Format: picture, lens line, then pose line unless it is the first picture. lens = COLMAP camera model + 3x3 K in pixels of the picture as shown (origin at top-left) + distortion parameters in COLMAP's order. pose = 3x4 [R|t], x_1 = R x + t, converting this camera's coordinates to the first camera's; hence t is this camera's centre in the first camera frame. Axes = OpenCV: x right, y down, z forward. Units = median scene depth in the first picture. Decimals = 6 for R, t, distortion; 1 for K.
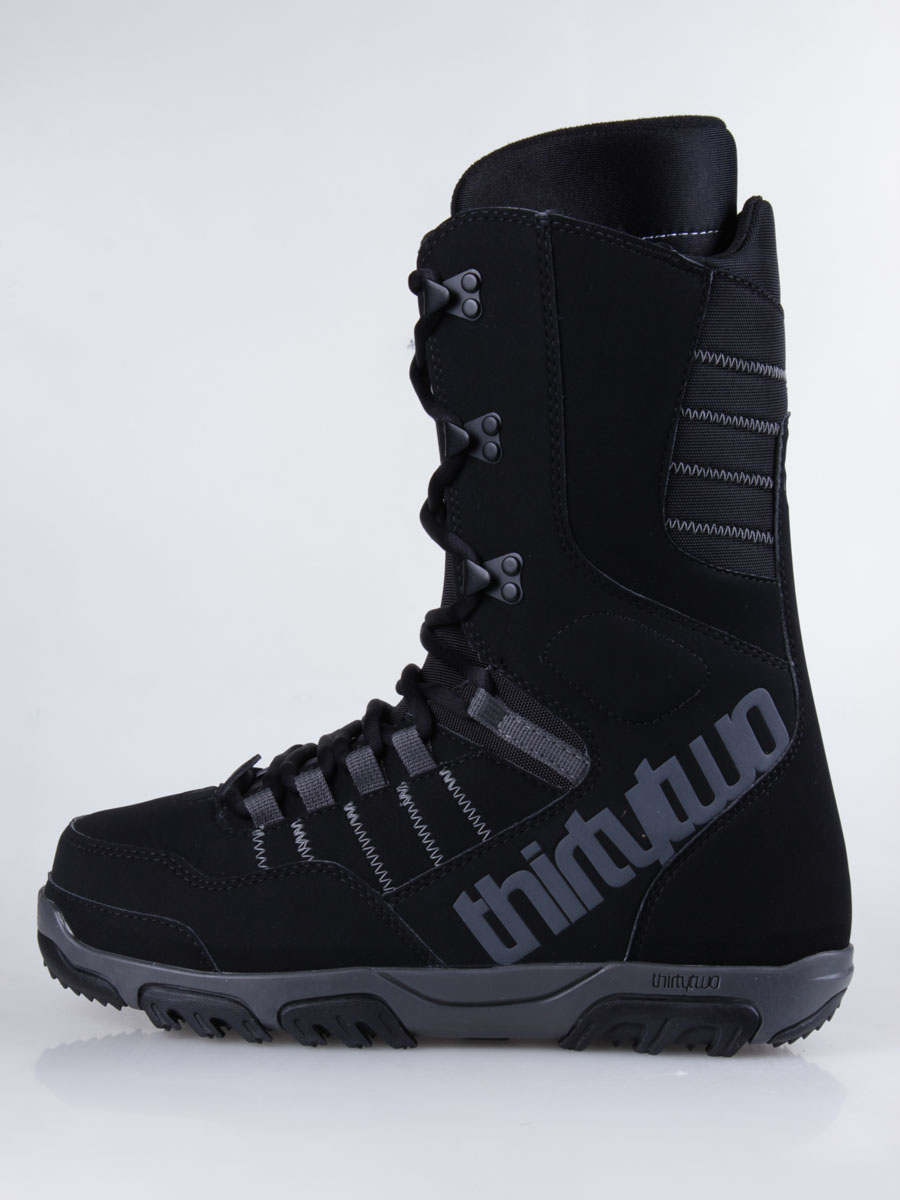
lens RADIAL K [[3005.3, 0, 450.0], [0, 3005.3, 600.0], [0, 0, 1]] dist [-0.080080, -0.680254]
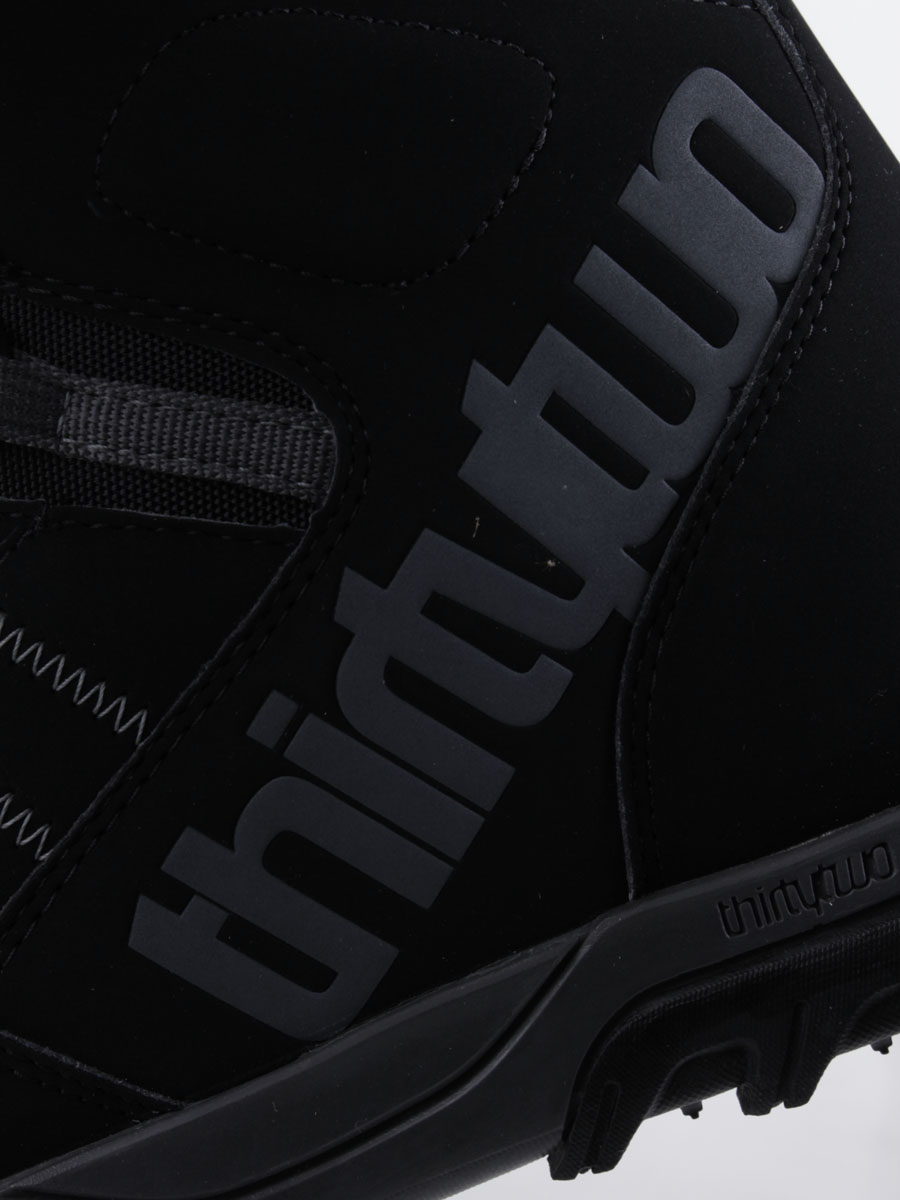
lens RADIAL K [[3005.3, 0, 450.0], [0, 3005.3, 600.0], [0, 0, 1]] dist [-0.080080, -0.680254]
pose [[0.927228, -0.374404, 0.008320, 0.048555], [0.372828, 0.924966, 0.073734, 0.051653], [-0.035303, -0.065266, 0.997243, 0.642224]]
